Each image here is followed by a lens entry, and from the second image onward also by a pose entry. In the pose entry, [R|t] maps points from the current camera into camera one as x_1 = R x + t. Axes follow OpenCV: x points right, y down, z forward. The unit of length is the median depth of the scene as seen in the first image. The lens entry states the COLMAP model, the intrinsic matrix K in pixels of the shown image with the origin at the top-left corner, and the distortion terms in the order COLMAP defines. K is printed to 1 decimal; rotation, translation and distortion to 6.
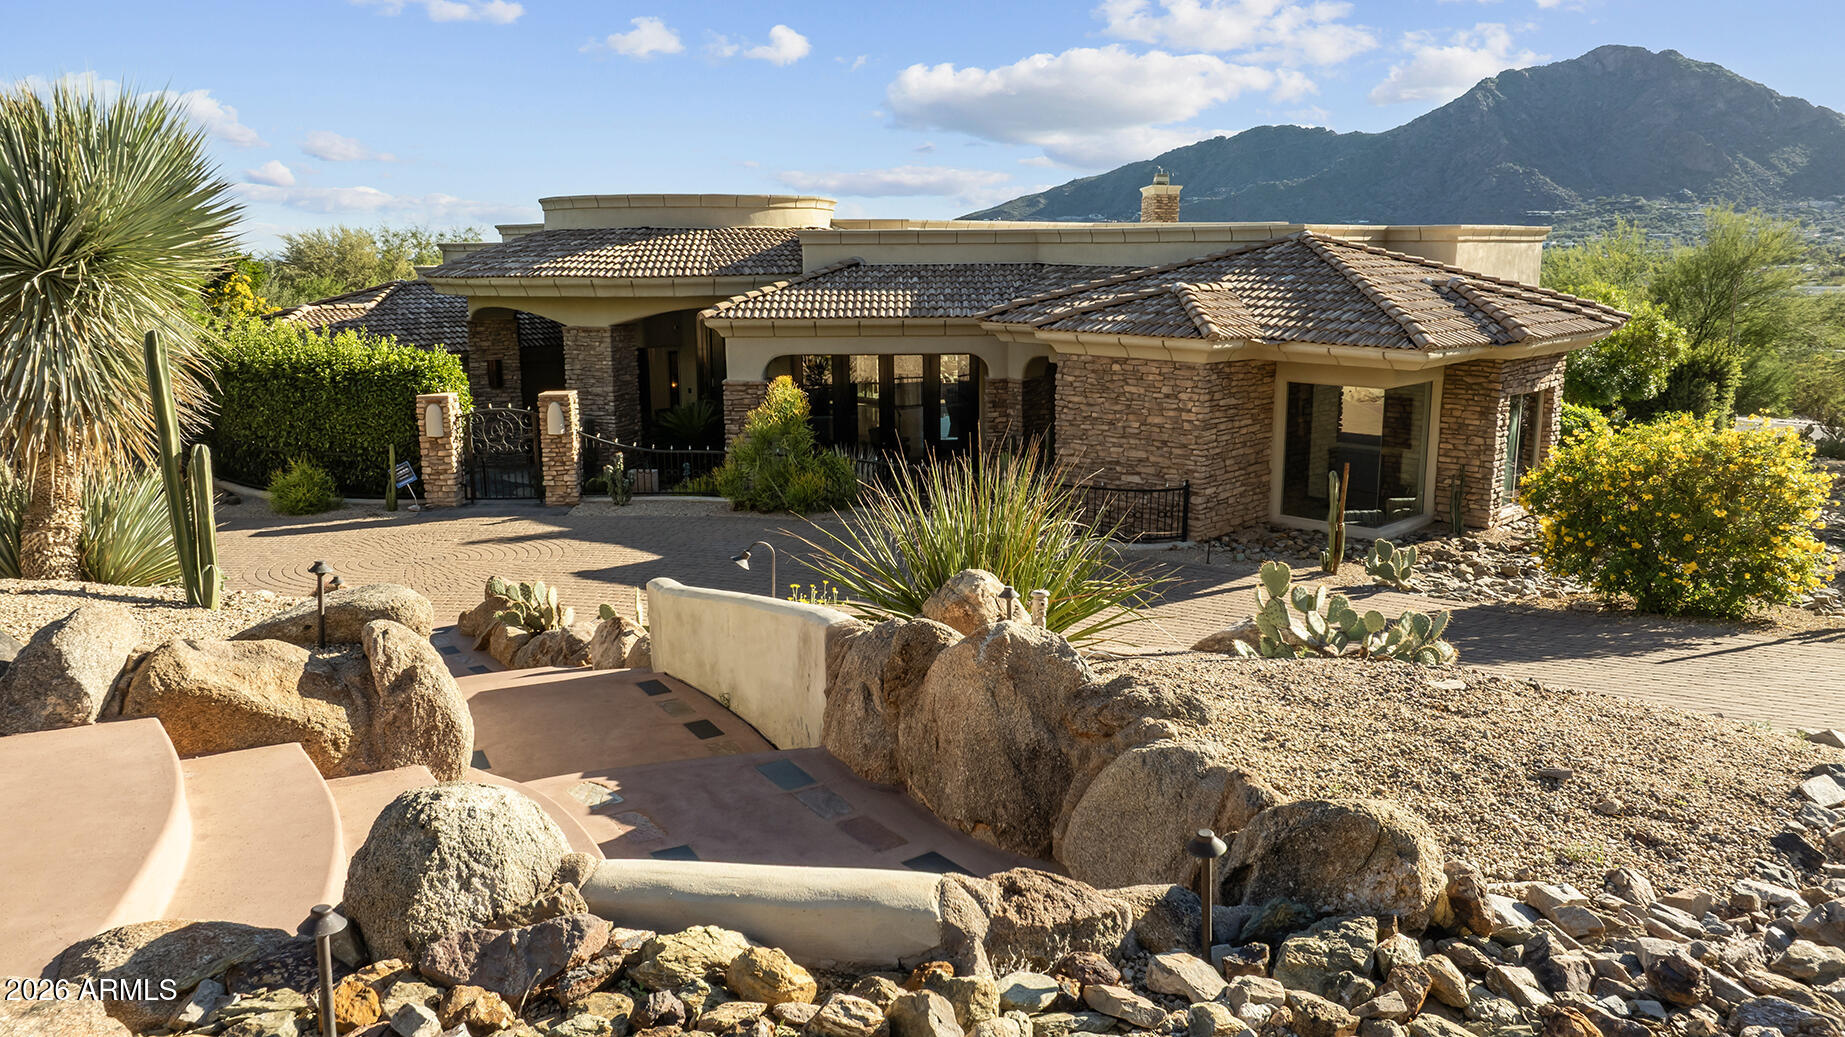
lens RADIAL K [[1312.7, 0, 922.1], [0, 1312.7, 499.0], [0, 0, 1]] dist [-0.008562, -0.003423]
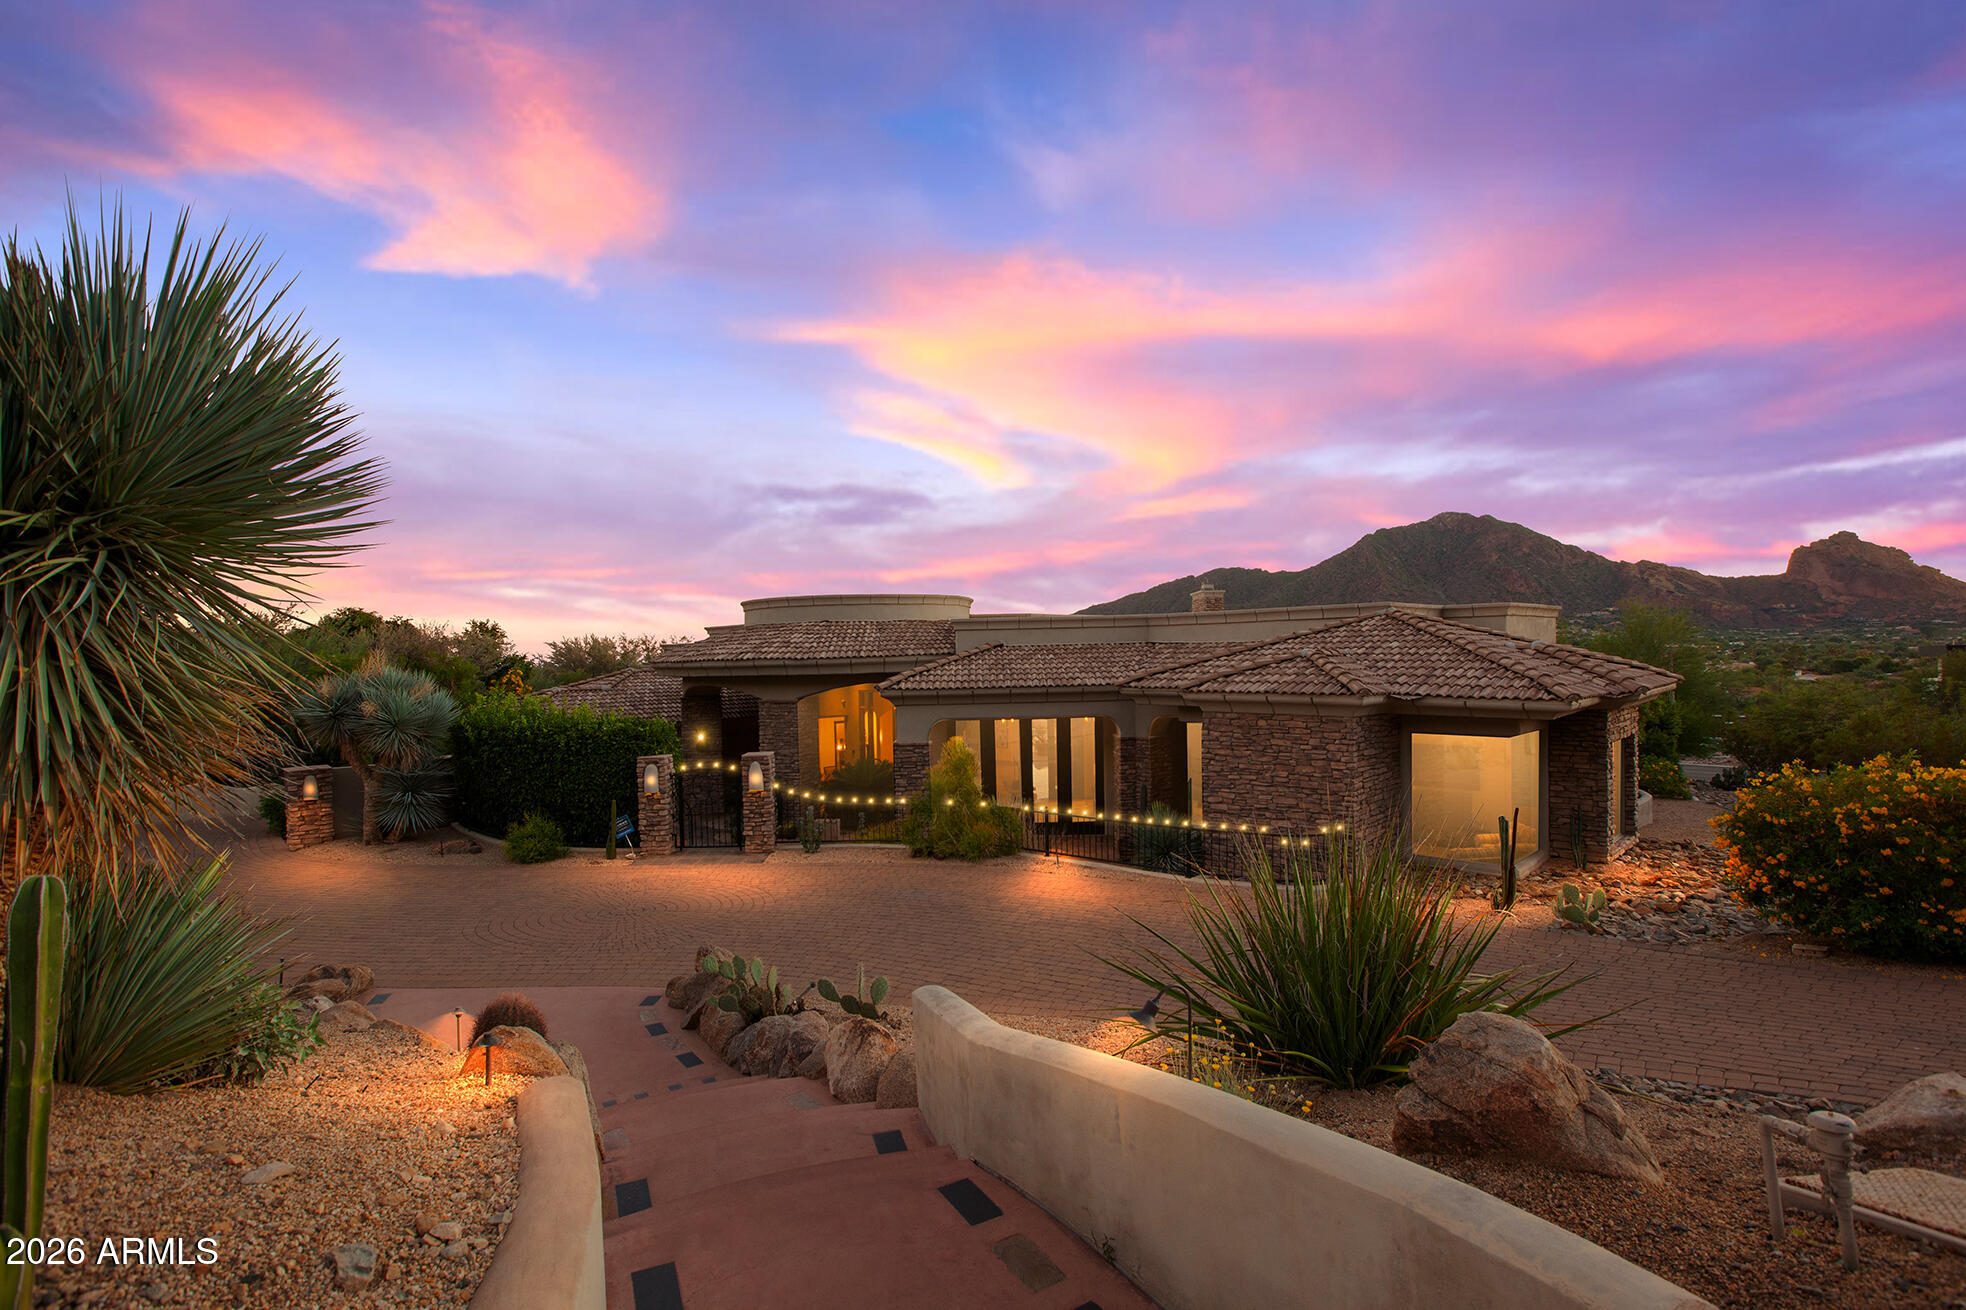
lens RADIAL K [[914.6, 0, 974.8], [0, 914.6, 654.7], [0, 0, 1]] dist [-0.023469, 0.003068]
pose [[0.999746, -0.015987, -0.015881, -0.074034], [0.012745, 0.982362, -0.186555, -0.014006], [0.018583, 0.186305, 0.982316, 0.199821]]
